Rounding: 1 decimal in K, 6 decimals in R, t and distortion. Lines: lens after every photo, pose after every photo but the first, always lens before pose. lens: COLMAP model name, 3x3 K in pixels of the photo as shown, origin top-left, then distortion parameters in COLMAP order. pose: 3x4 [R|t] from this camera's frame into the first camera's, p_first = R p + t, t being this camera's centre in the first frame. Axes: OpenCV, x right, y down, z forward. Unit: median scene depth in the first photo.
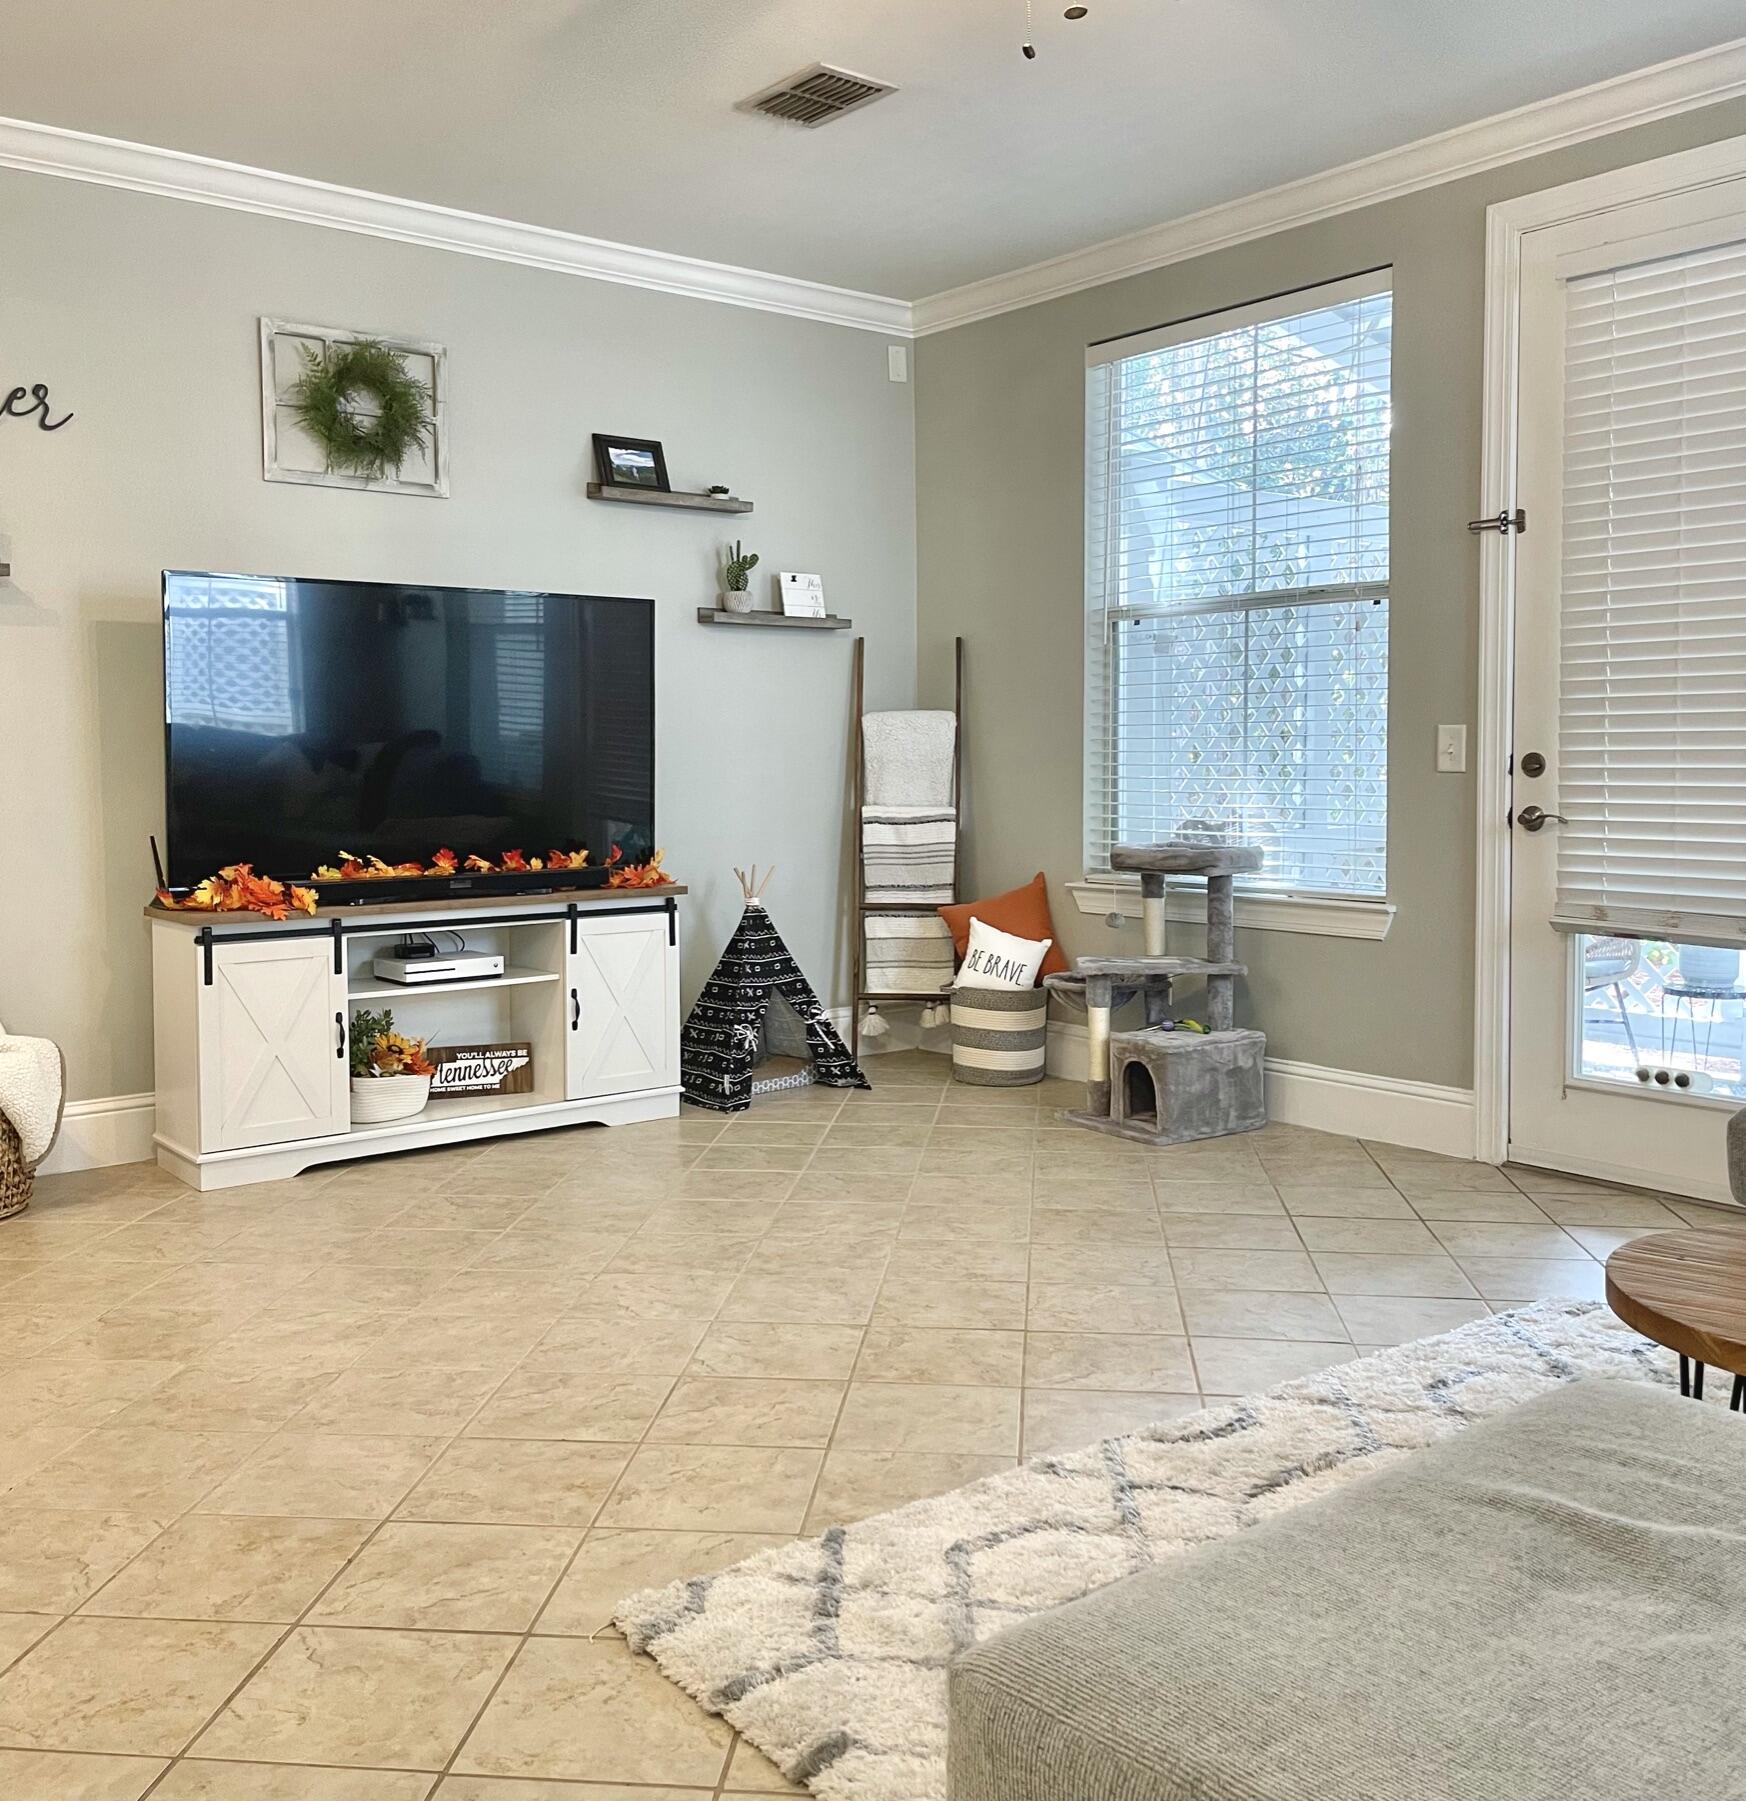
lens RADIAL K [[1739.0, 0, 874.9], [0, 1739.0, 832.7], [0, 0, 1]] dist [0.094031, -0.006101]
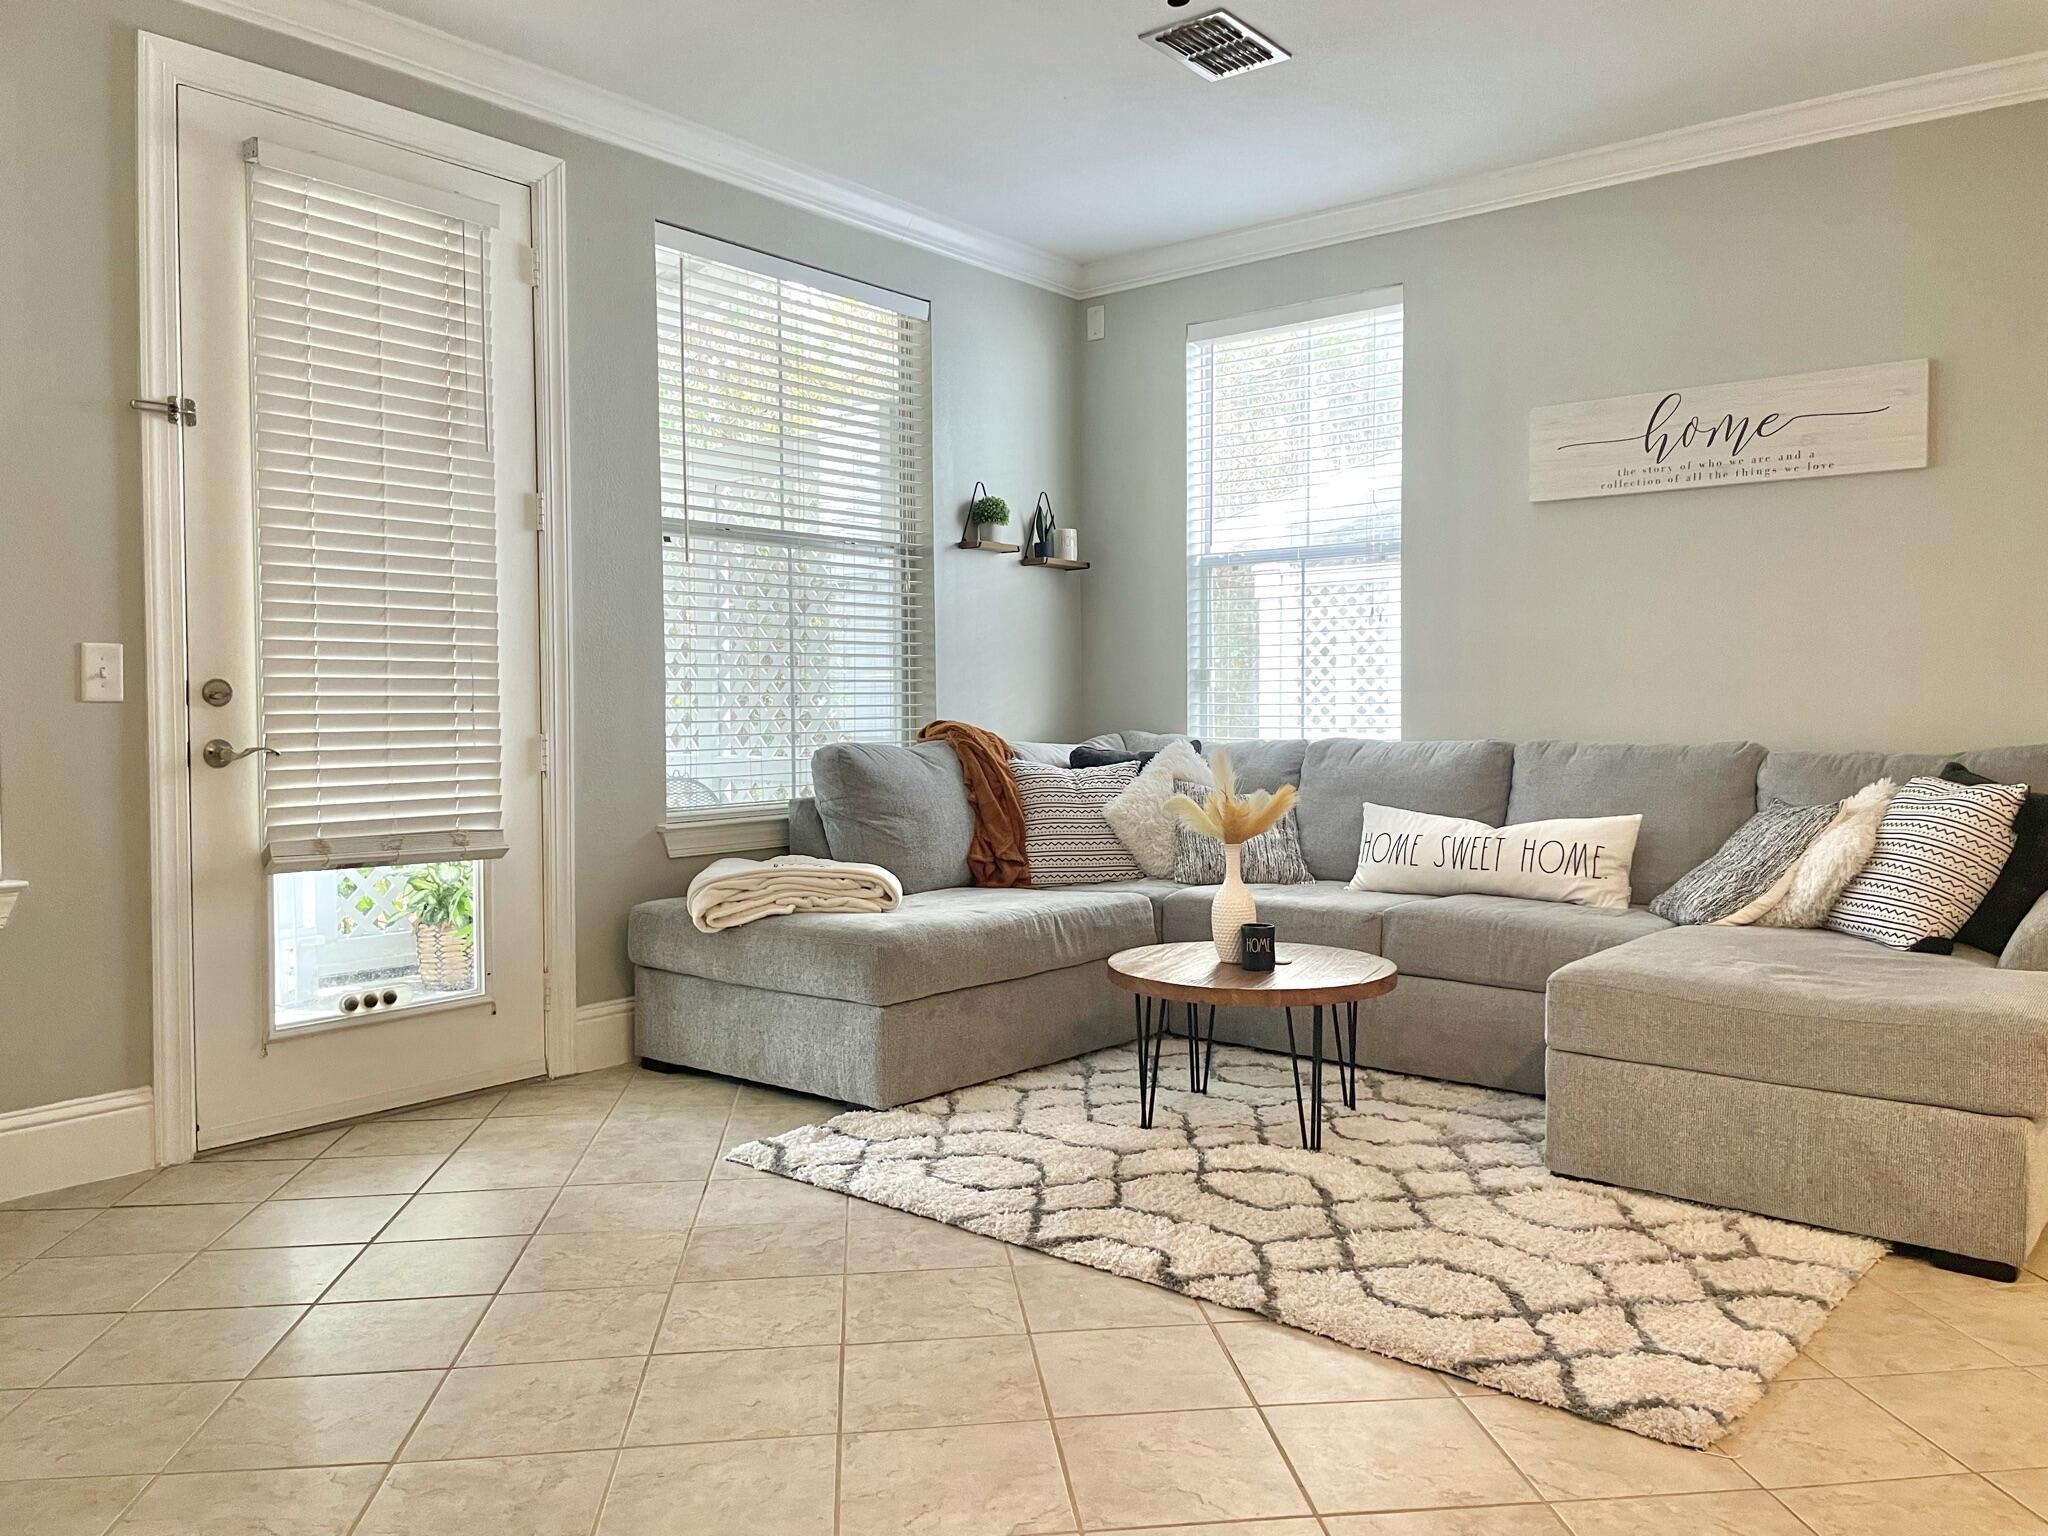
lens RADIAL K [[1554.5, 0, 1024.0], [0, 1554.5, 768.0], [0, 0, 1]] dist [0.001710, 0.000521]
pose [[-0.206547, -0.033228, 0.977872, -0.479135], [0.052989, 0.997577, 0.045090, -0.014803], [-0.977001, 0.061130, -0.204286, 0.773710]]
